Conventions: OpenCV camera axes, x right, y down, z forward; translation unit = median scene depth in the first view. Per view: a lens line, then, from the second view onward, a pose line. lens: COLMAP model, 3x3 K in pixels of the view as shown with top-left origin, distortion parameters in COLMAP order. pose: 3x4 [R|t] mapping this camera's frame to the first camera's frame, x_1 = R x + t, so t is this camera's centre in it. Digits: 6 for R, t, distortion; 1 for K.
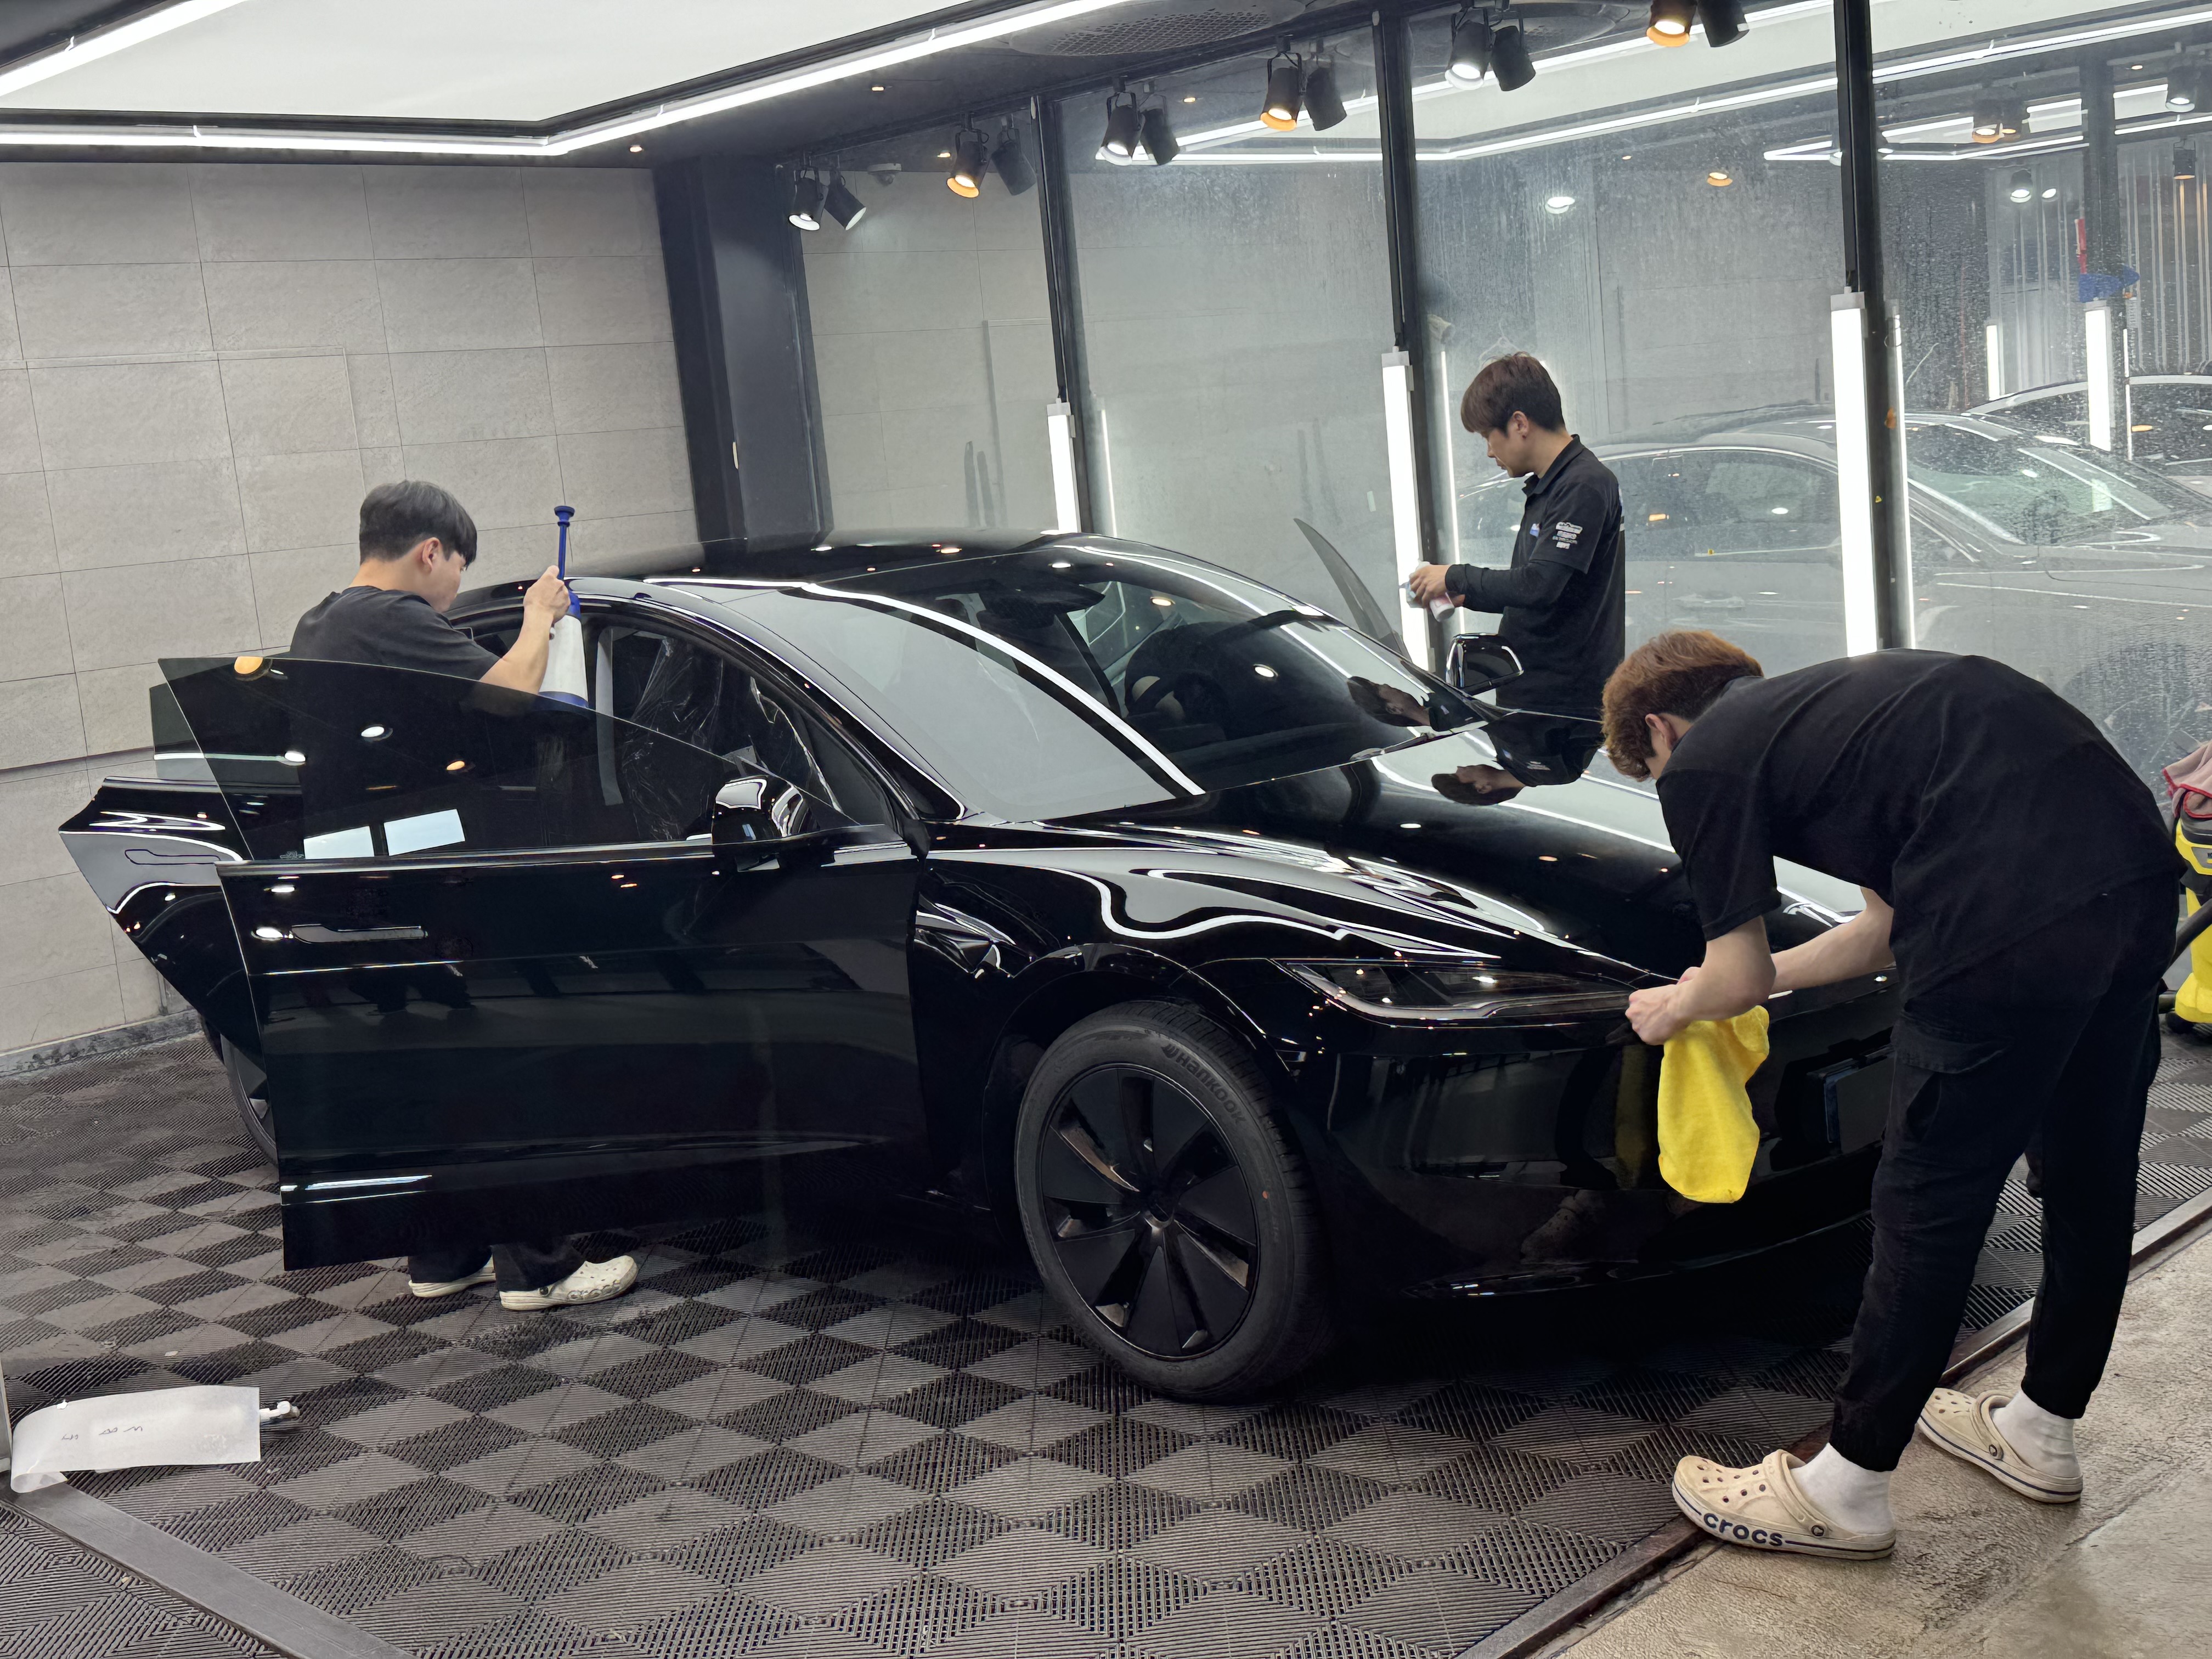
lens RADIAL K [[2651.8, 0, 1103.9], [0, 2651.8, 830.1], [0, 0, 1]] dist [0.065617, 0.000000]
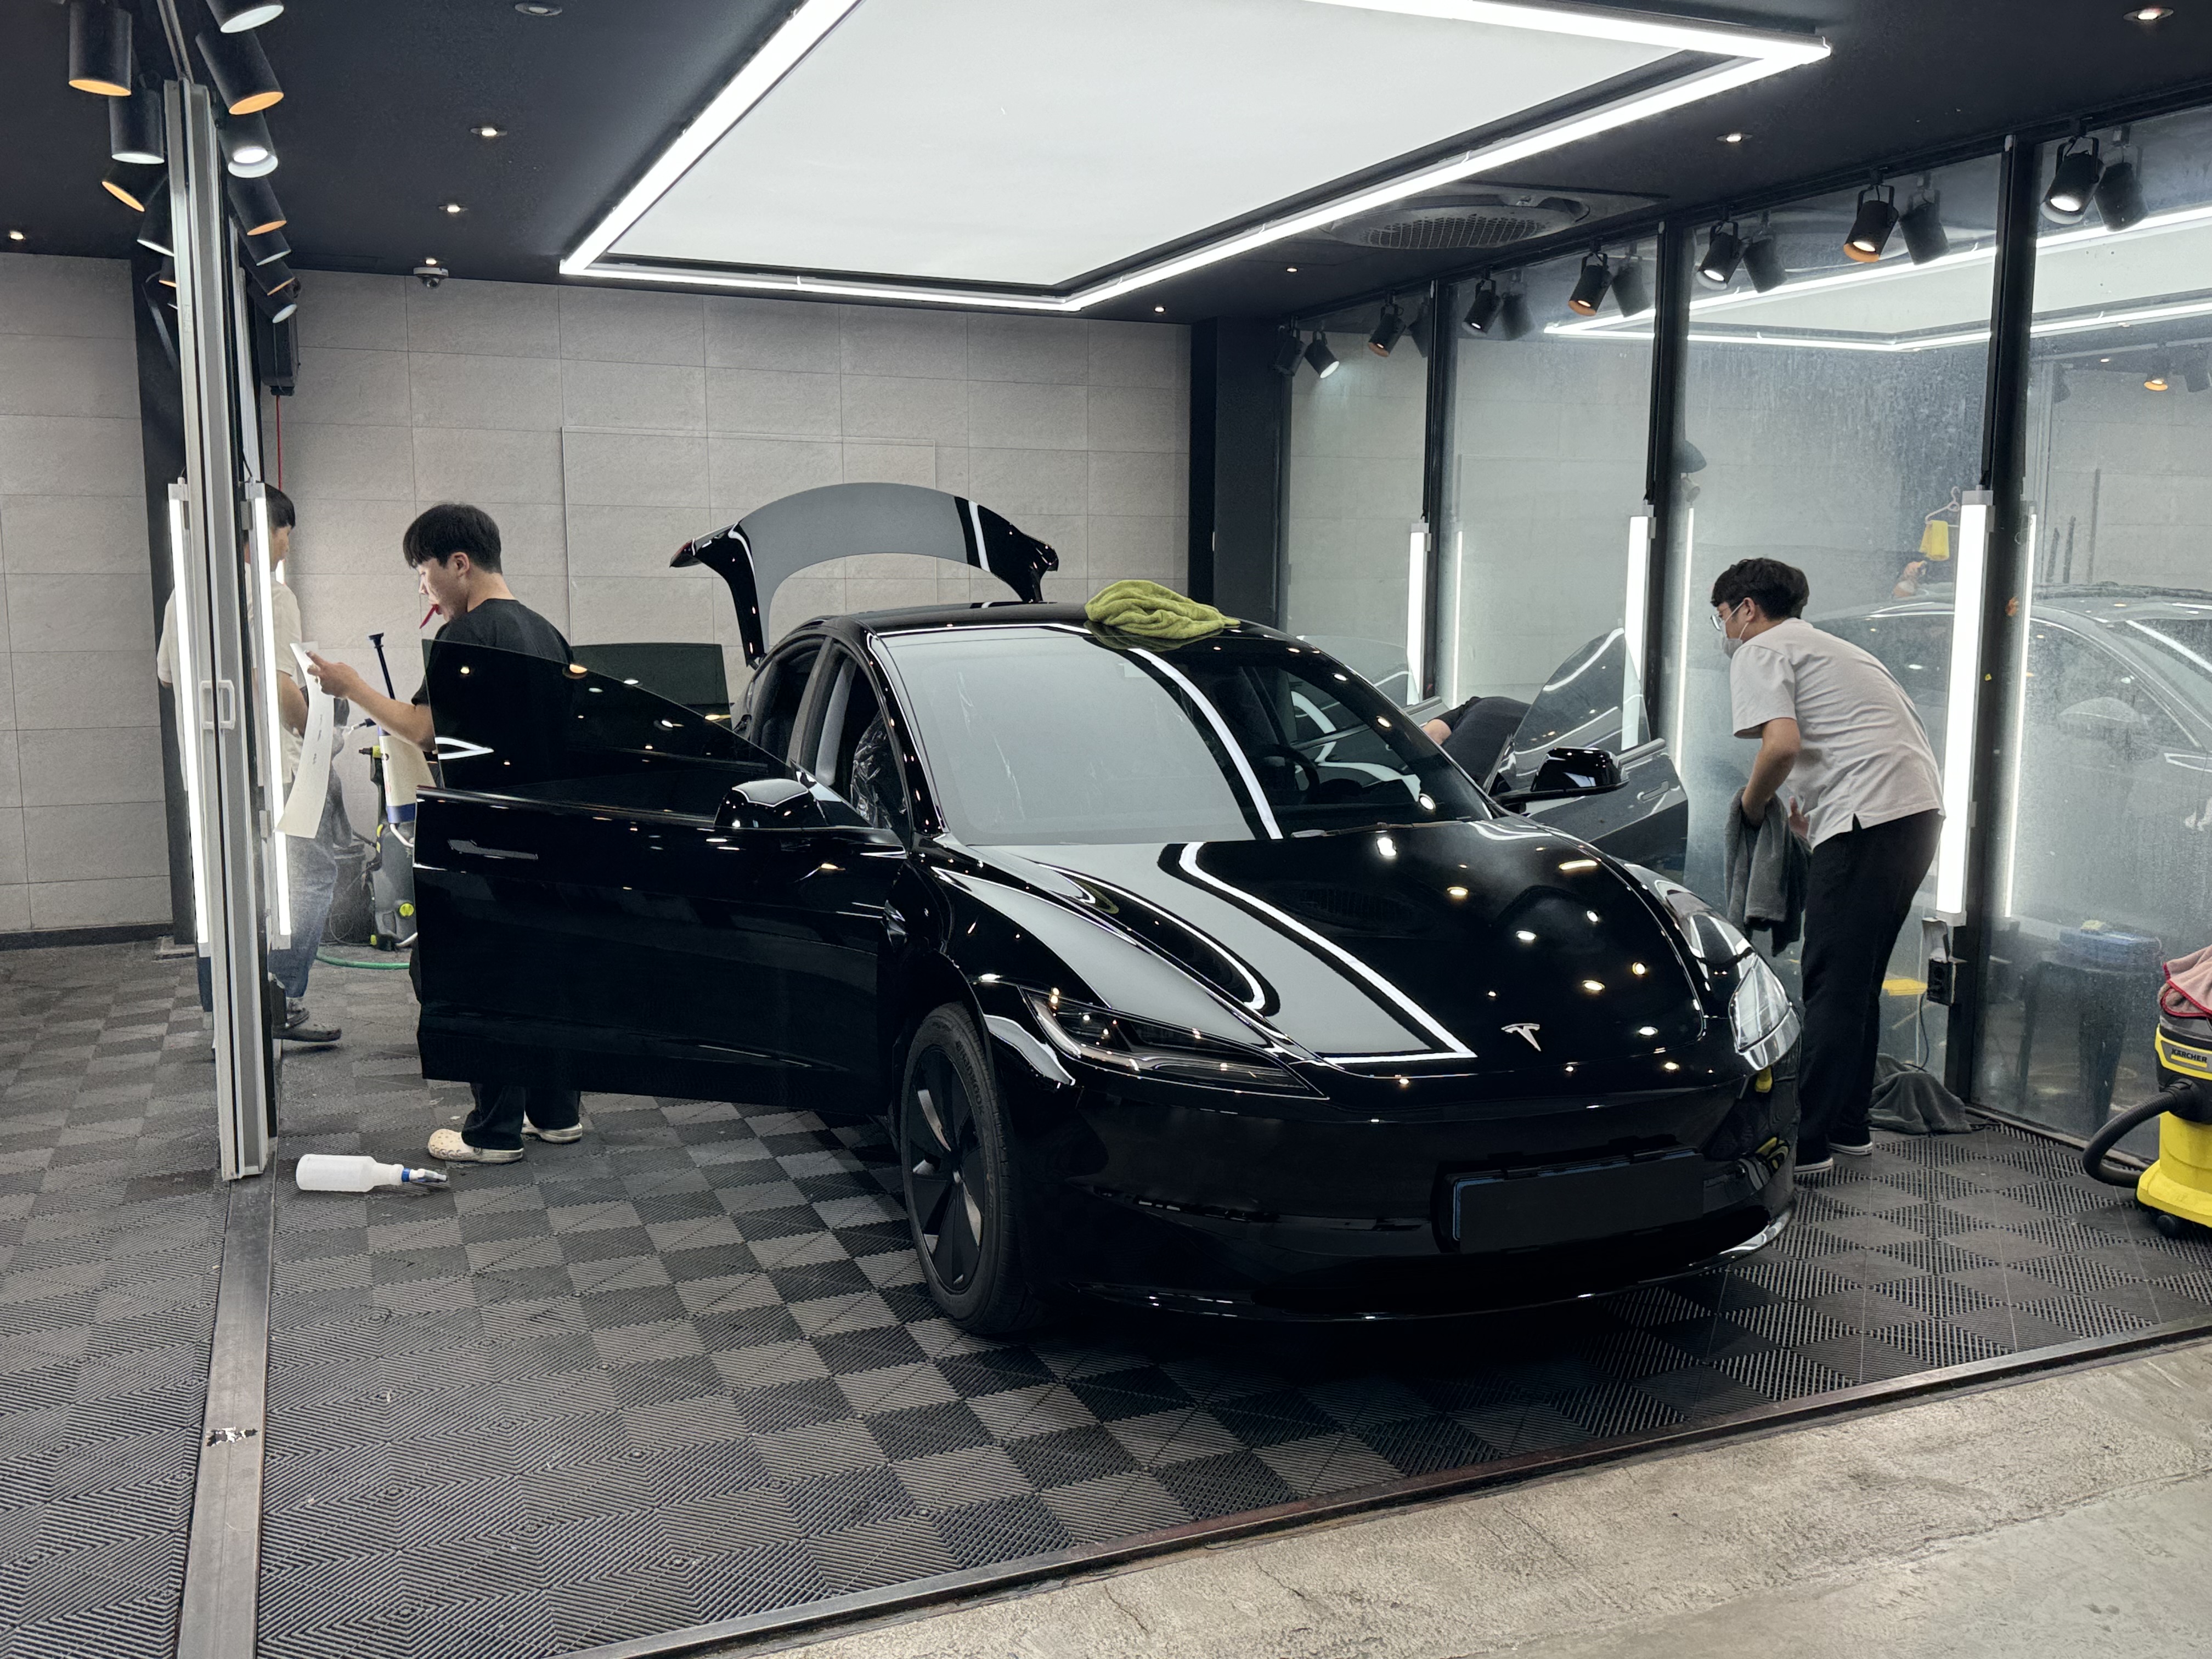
lens RADIAL K [[1903.7, 0, 1114.3], [0, 1903.7, 836.2], [0, 0, 1]] dist [0.063510, -0.057926]
pose [[0.919765, 0.152598, -0.361588, 0.230696], [-0.147095, 0.988193, 0.042877, -0.036088], [0.363862, 0.013751, 0.931351, 0.114123]]
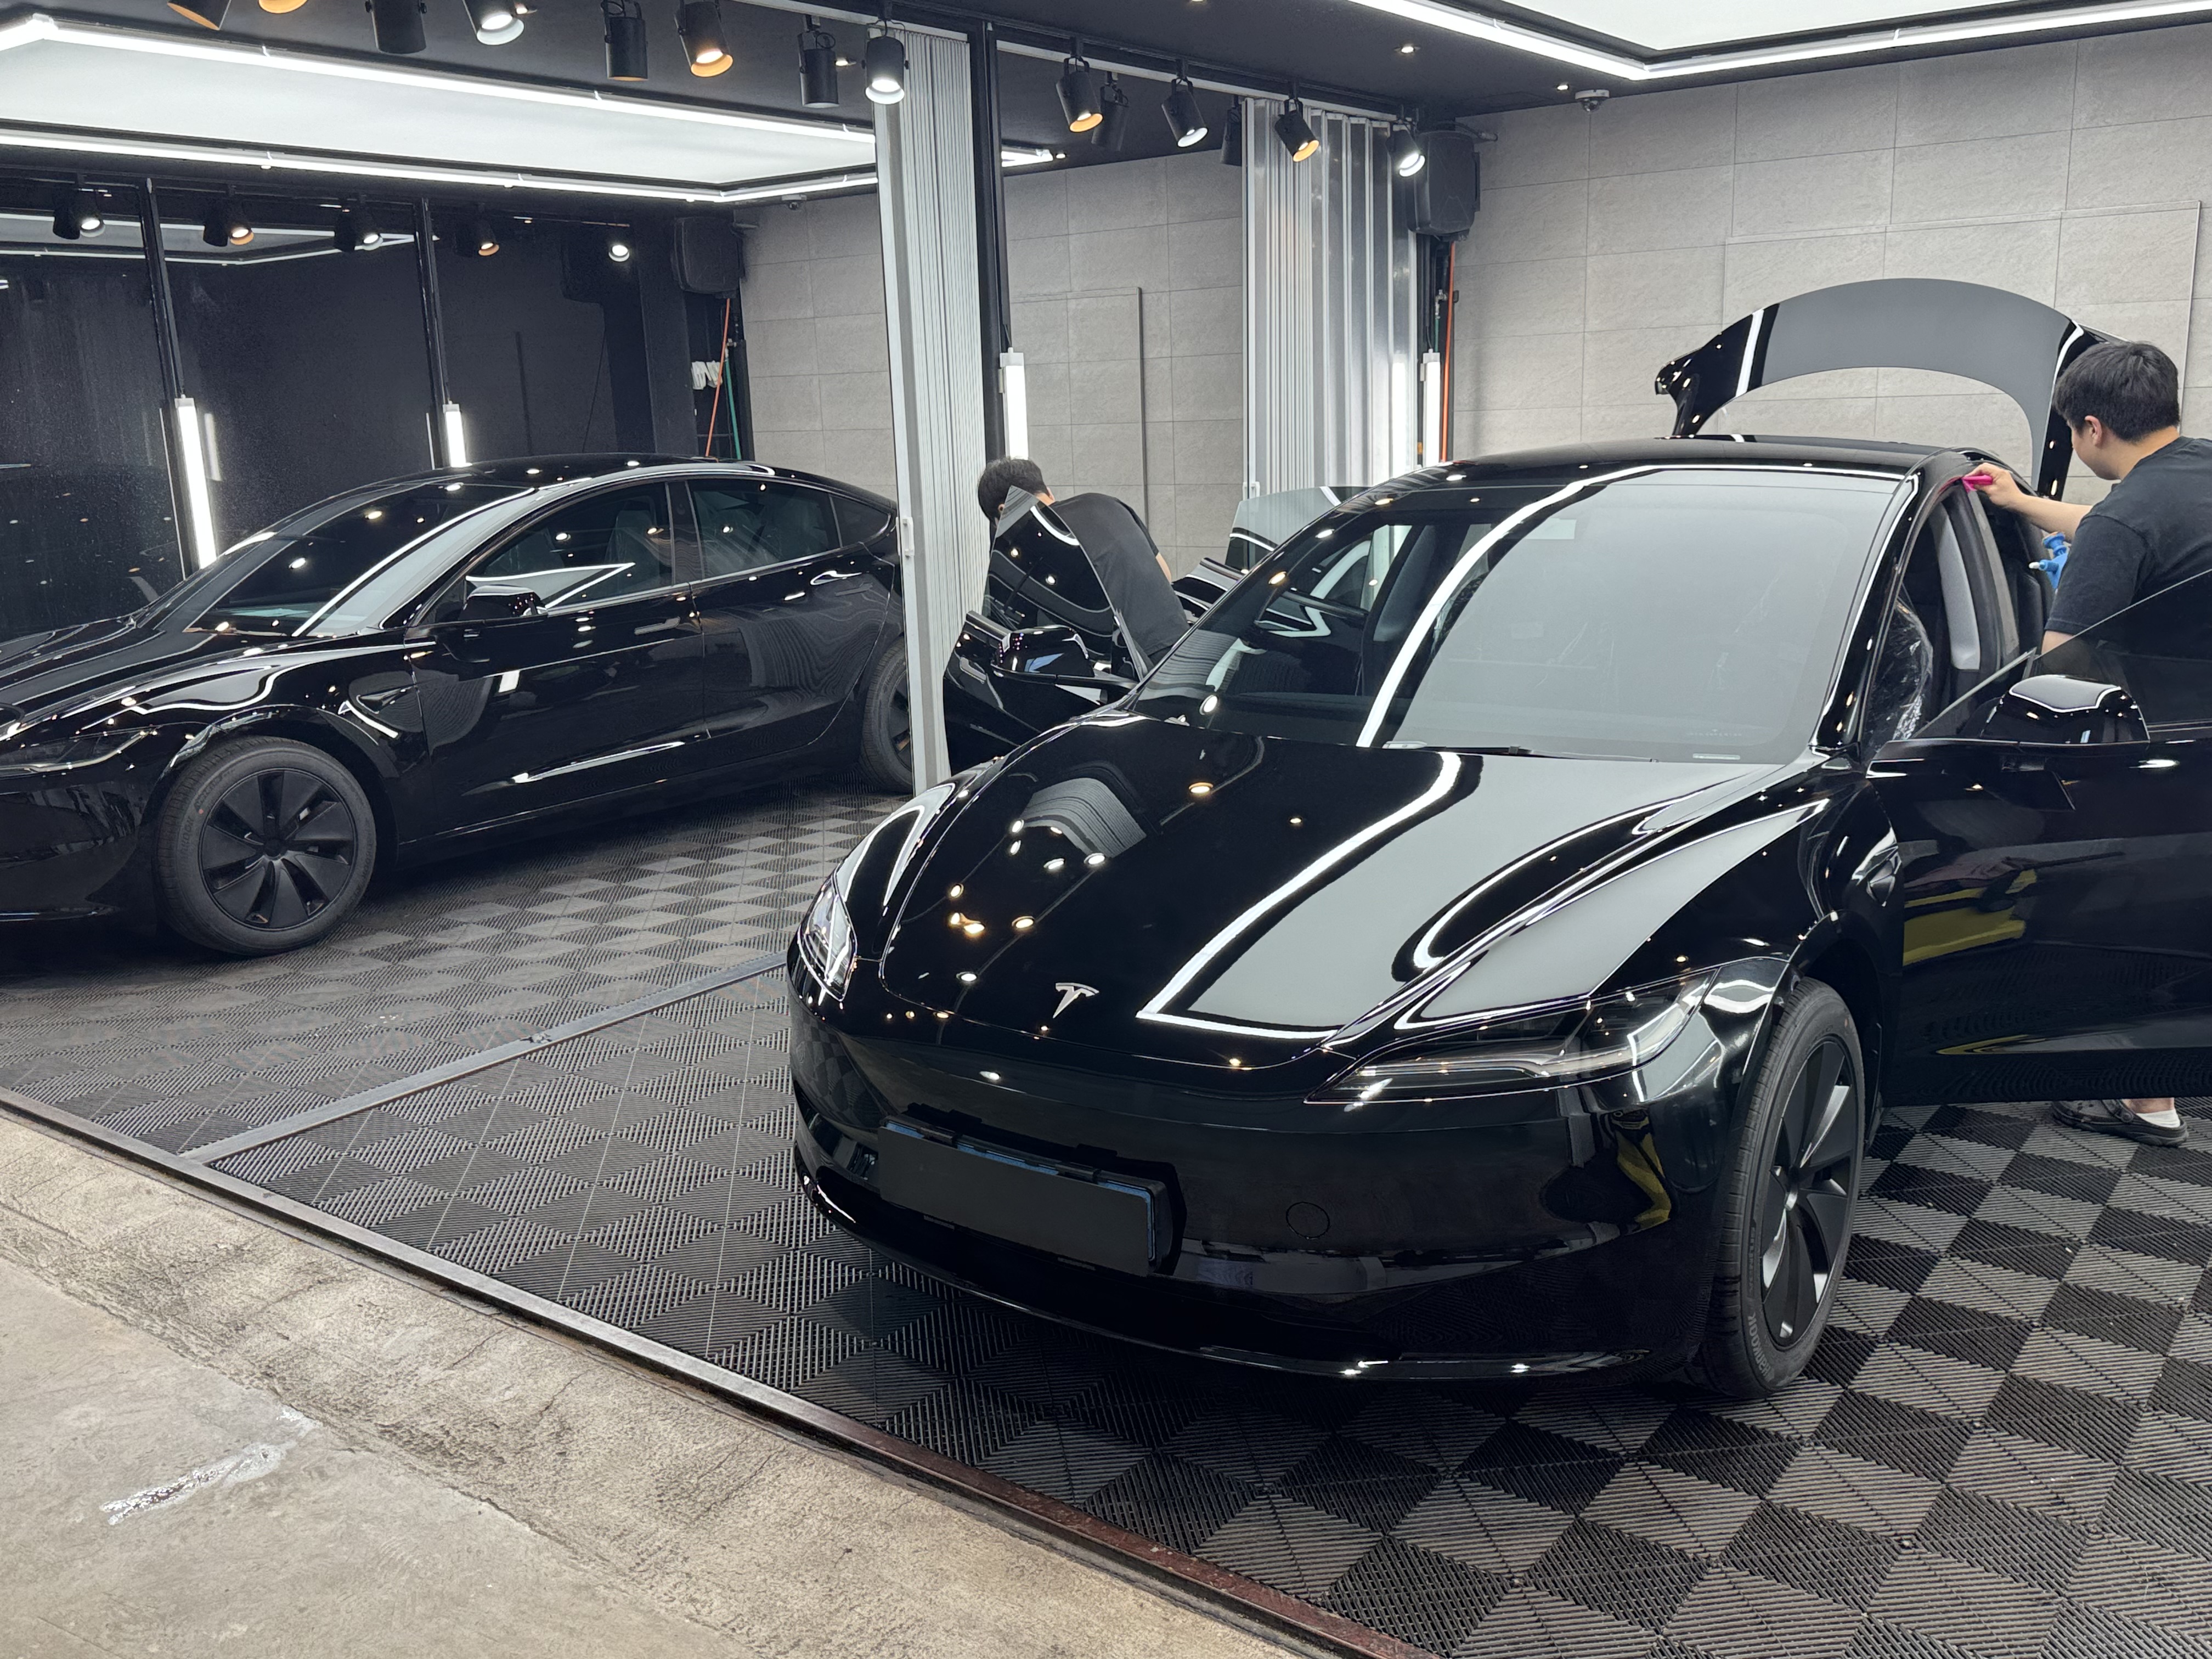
lens RADIAL K [[1903.7, 0, 1110.6], [0, 1903.7, 823.6], [0, 0, 1]] dist [0.063510, -0.057926]
pose [[0.140949, 0.303983, -0.942193, 0.524675], [-0.126182, 0.949448, 0.287447, -0.130294], [0.981943, 0.078372, 0.172181, 0.537118]]
